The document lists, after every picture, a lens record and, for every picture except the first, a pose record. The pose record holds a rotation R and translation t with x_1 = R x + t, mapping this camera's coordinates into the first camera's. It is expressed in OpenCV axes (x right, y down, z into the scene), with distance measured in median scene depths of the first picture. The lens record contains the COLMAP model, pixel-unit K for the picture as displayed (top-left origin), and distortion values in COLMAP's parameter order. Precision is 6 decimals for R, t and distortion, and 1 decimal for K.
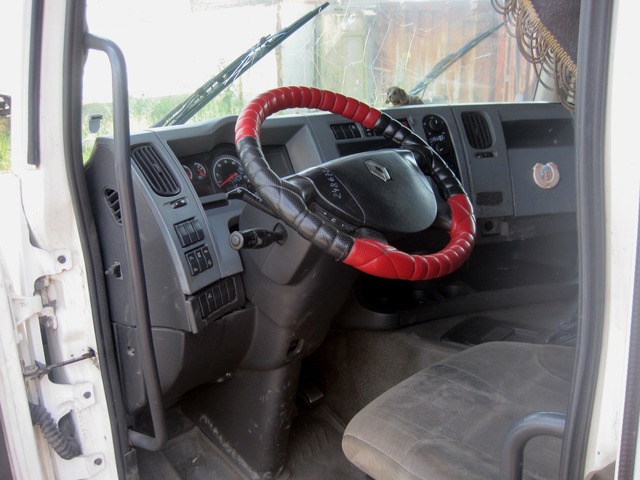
lens RADIAL K [[652.6, 0, 317.1], [0, 652.6, 239.8], [0, 0, 1]] dist [-0.121306, 0.000000]
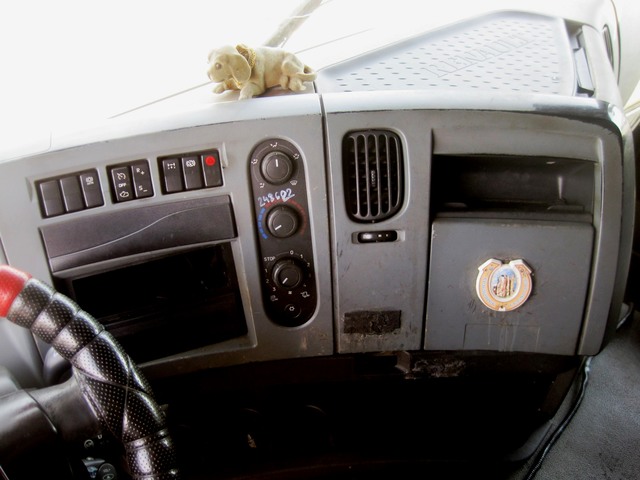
lens RADIAL K [[652.6, 0, 299.3], [0, 652.6, 246.1], [0, 0, 1]] dist [-0.121306, 0.000000]
pose [[0.984509, 0.112614, -0.134391, 0.270551], [-0.039836, 0.890093, 0.454035, -0.342814], [0.170751, -0.441648, 0.880790, 0.567563]]
